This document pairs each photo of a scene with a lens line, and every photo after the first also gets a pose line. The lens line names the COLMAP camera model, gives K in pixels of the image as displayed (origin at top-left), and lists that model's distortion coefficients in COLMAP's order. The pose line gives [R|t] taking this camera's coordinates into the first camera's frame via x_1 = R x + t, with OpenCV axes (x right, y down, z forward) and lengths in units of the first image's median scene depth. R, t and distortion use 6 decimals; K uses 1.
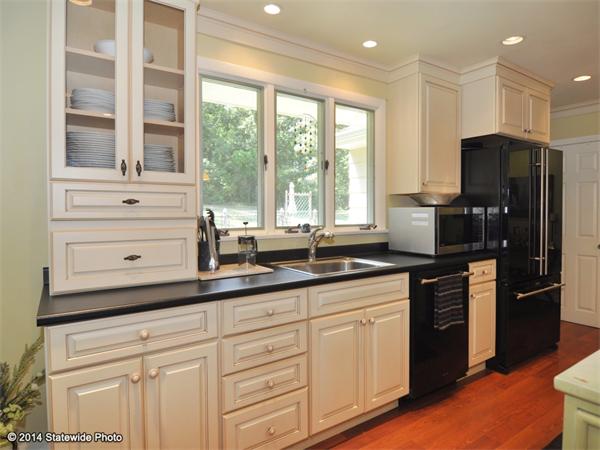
lens RADIAL K [[362.9, 0, 302.5], [0, 362.9, 216.3], [0, 0, 1]] dist [-0.001008, -0.004129]
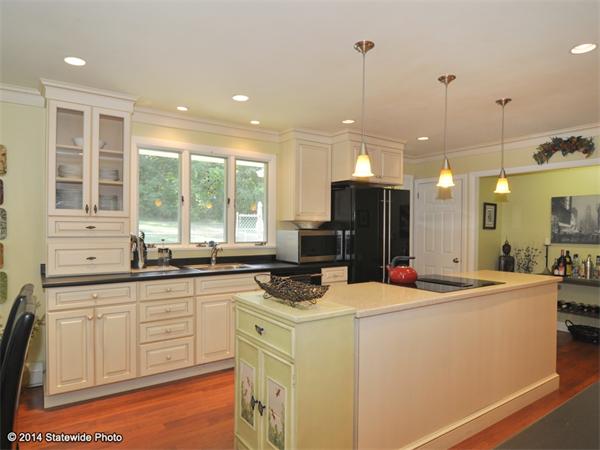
lens RADIAL K [[396.2, 0, 302.4], [0, 396.2, 229.8], [0, 0, 1]] dist [-0.005698, -0.002635]
pose [[0.999859, 0.009545, 0.013814, 0.495192], [-0.009406, 0.999905, -0.010070, -0.016882], [-0.013909, 0.009939, 0.999854, -0.879955]]
